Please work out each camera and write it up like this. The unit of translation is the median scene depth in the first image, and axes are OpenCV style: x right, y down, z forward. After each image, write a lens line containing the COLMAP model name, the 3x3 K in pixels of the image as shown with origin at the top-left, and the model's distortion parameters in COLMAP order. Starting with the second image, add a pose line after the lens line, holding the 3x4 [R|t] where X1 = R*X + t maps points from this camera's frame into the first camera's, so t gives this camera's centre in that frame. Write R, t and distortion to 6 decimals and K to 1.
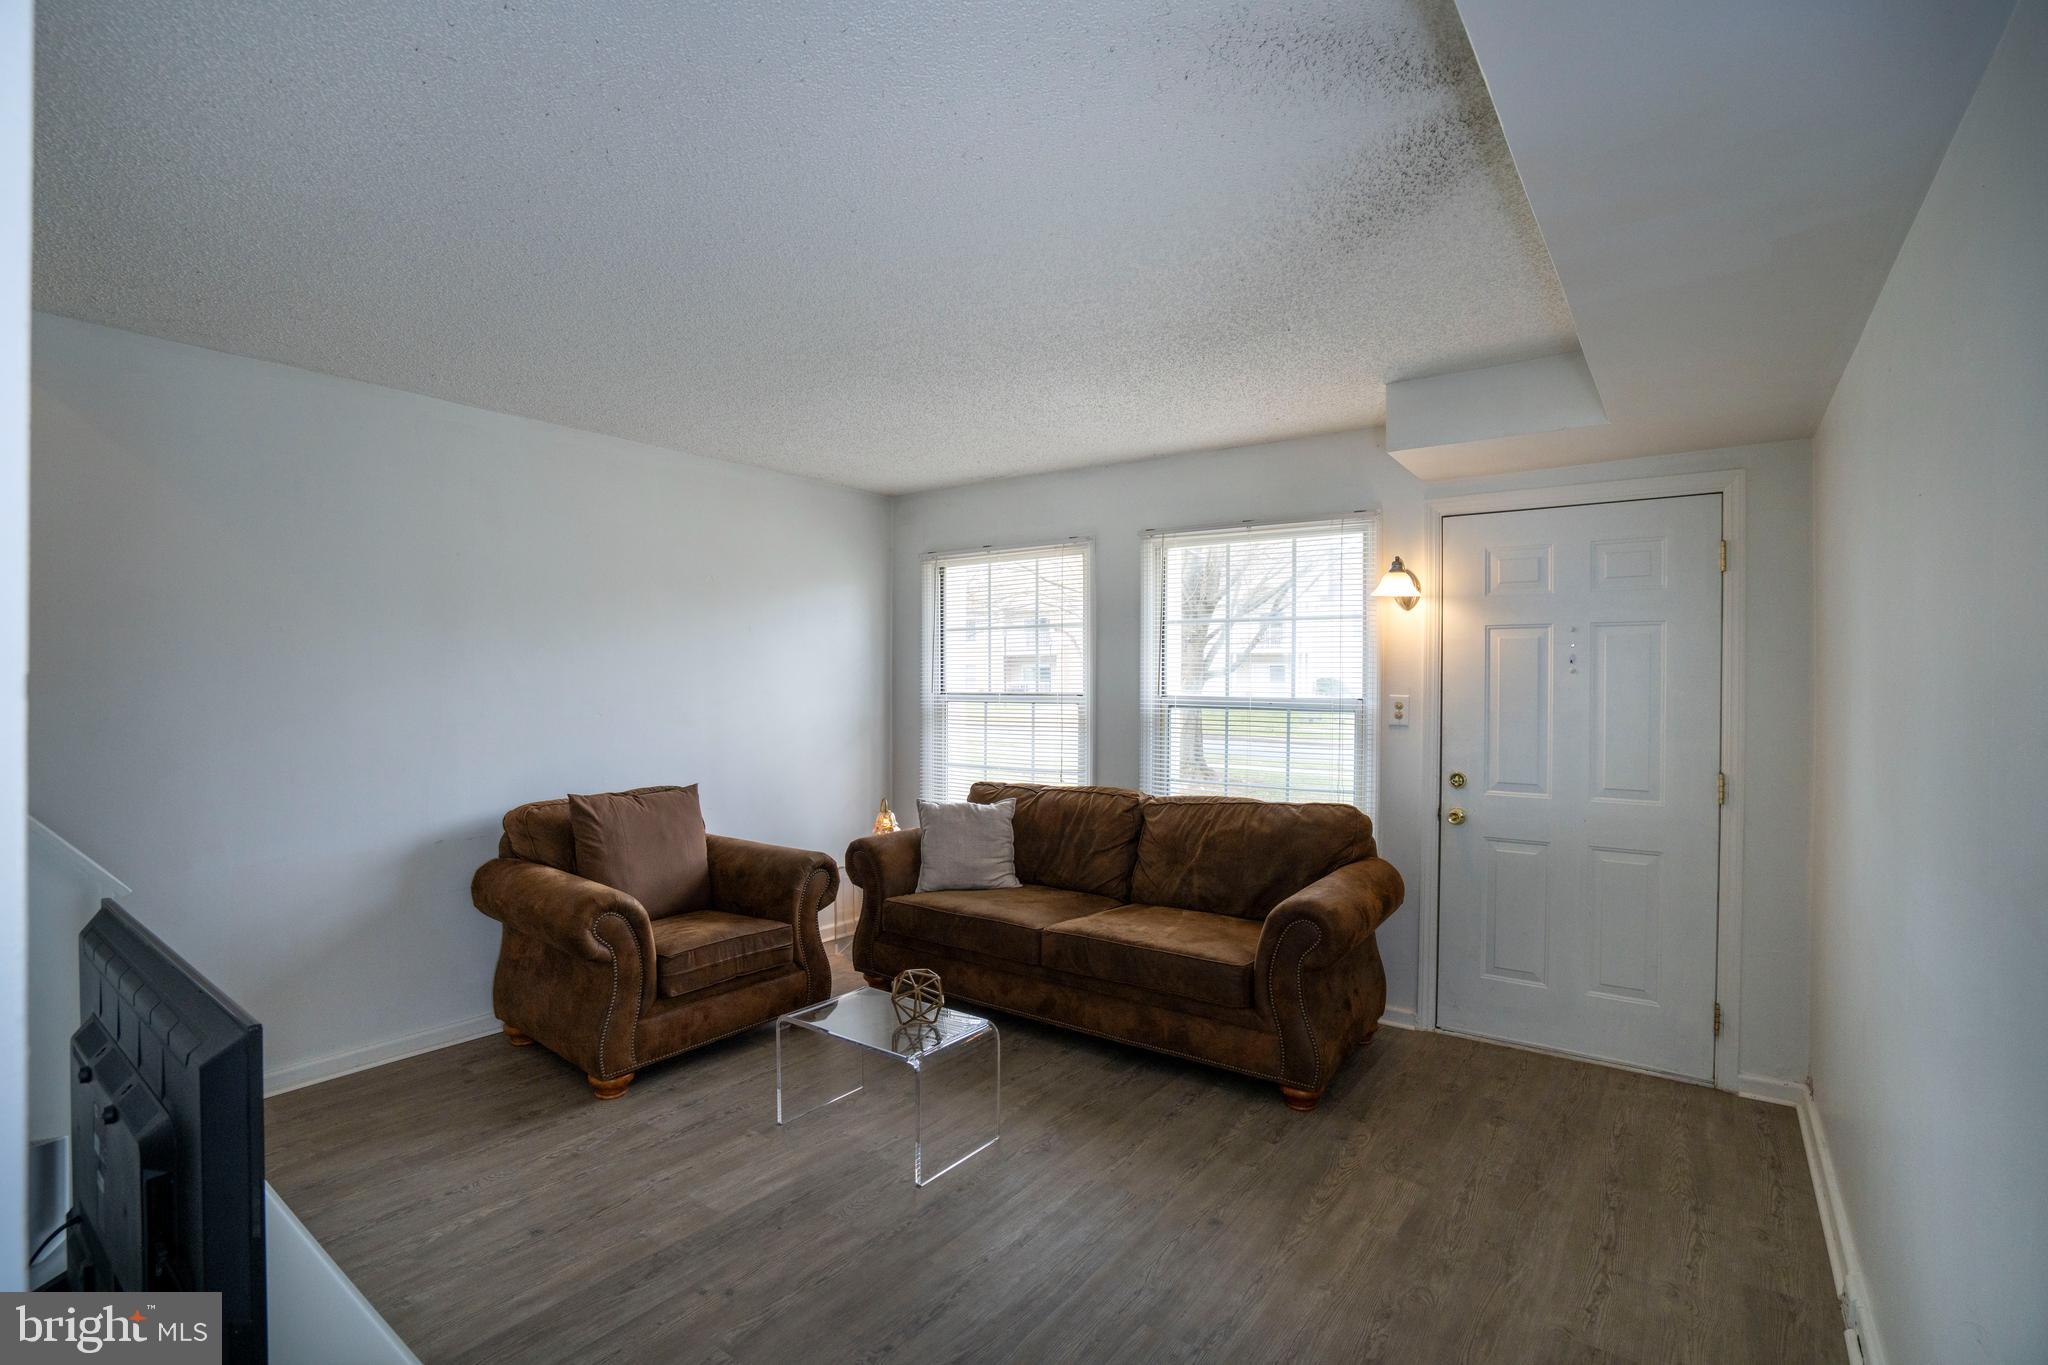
lens RADIAL K [[958.2, 0, 1019.5], [0, 958.2, 687.4], [0, 0, 1]] dist [-0.073402, 0.041705]
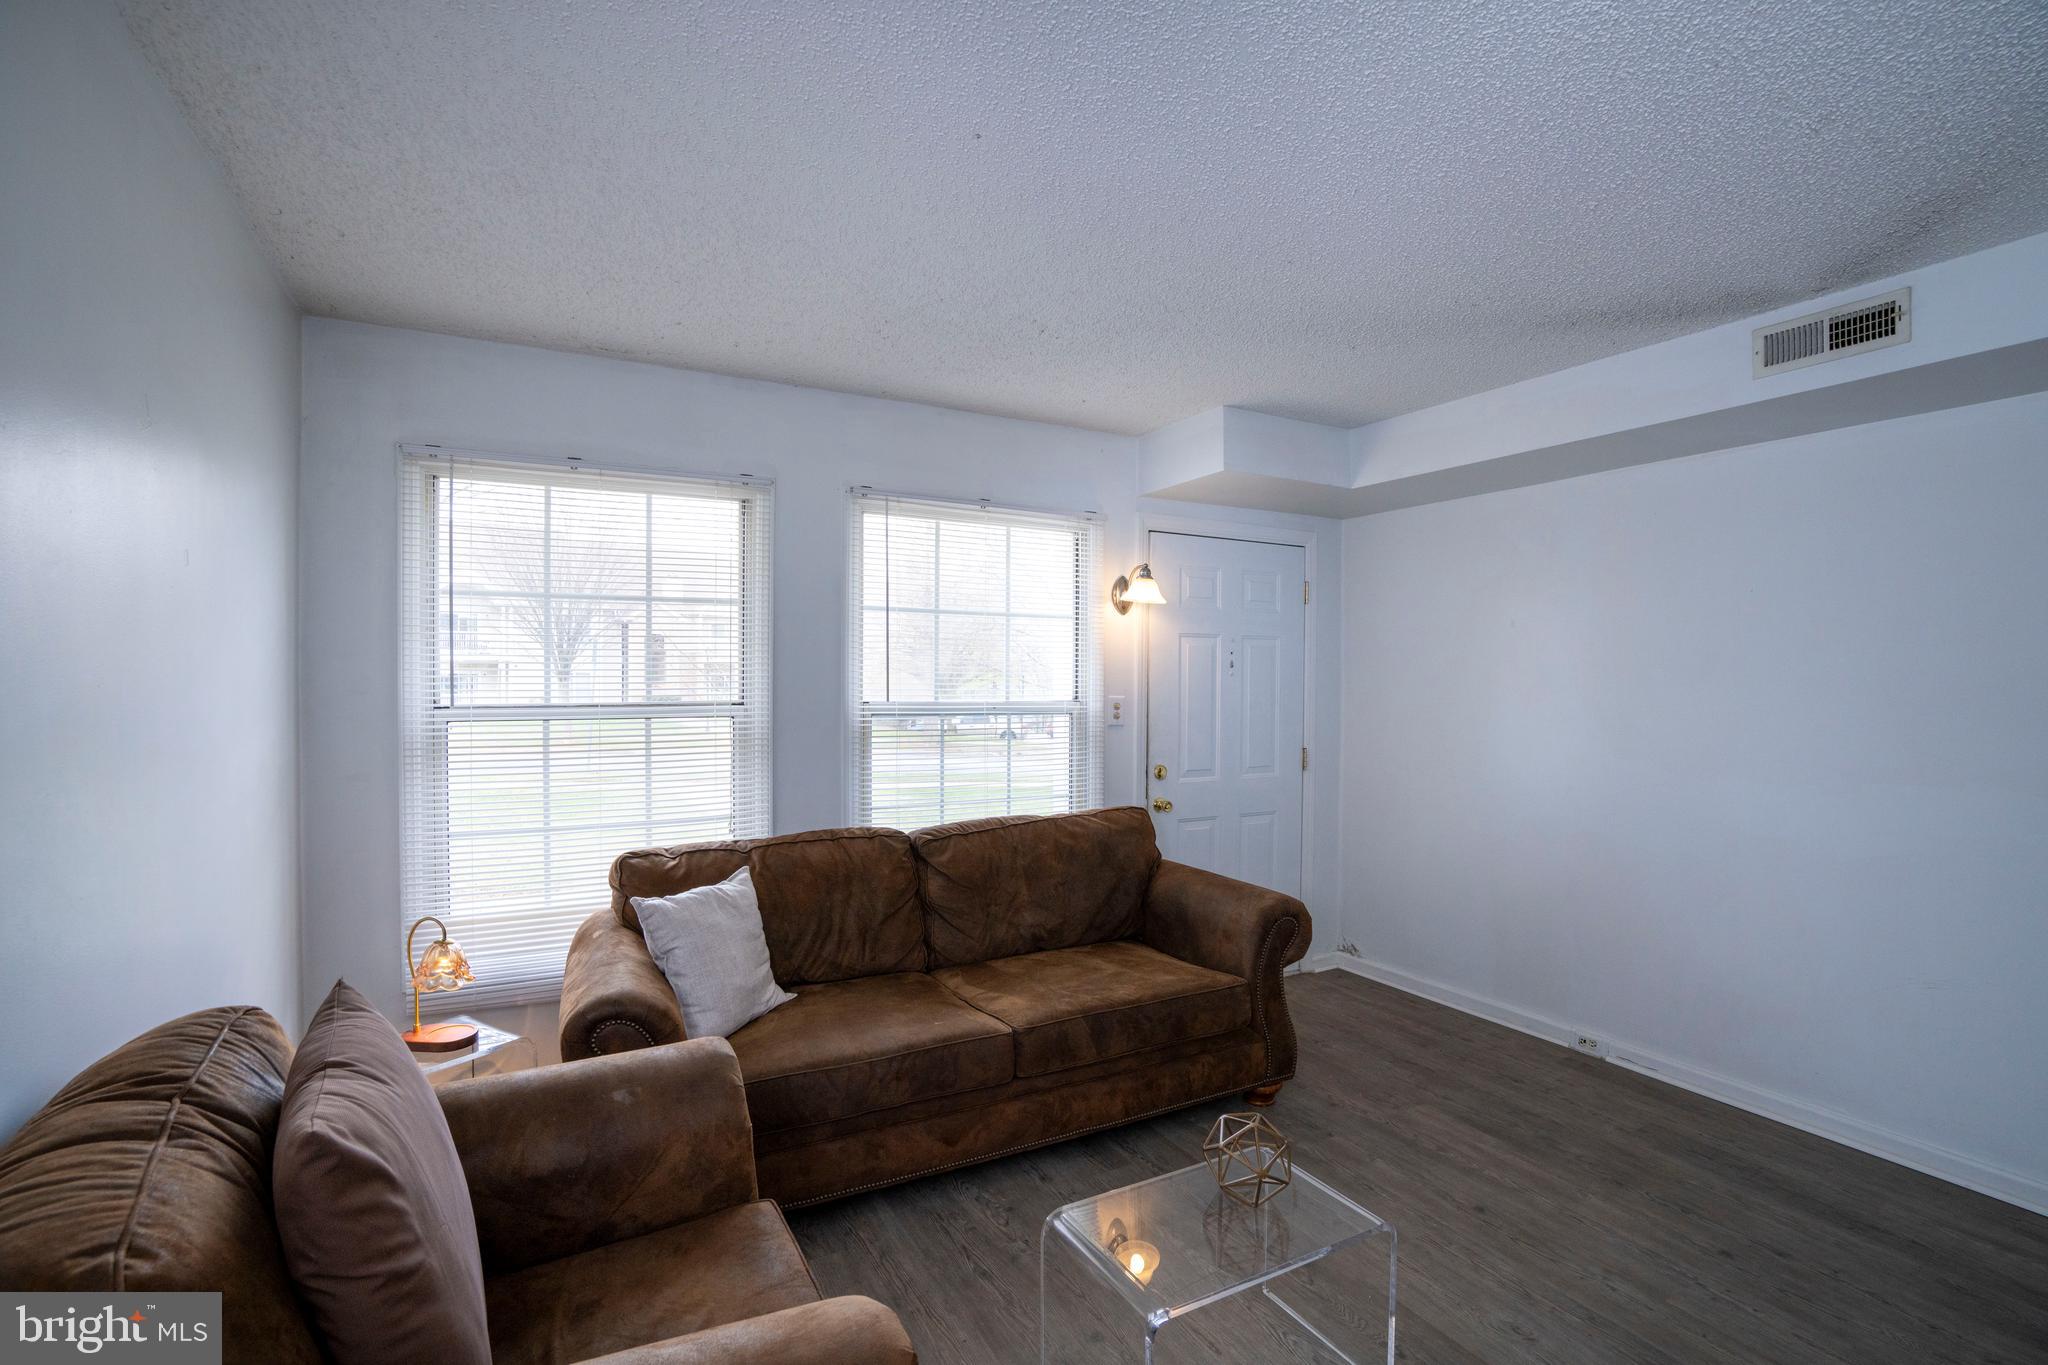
lens RADIAL K [[958.2, 0, 1019.5], [0, 958.2, 687.4], [0, 0, 1]] dist [-0.073402, 0.041705]
pose [[0.417091, -0.011194, 0.908796, -0.572757], [0.006576, 0.999935, 0.009299, -0.011365], [-0.908841, 0.002098, 0.417137, 0.633410]]
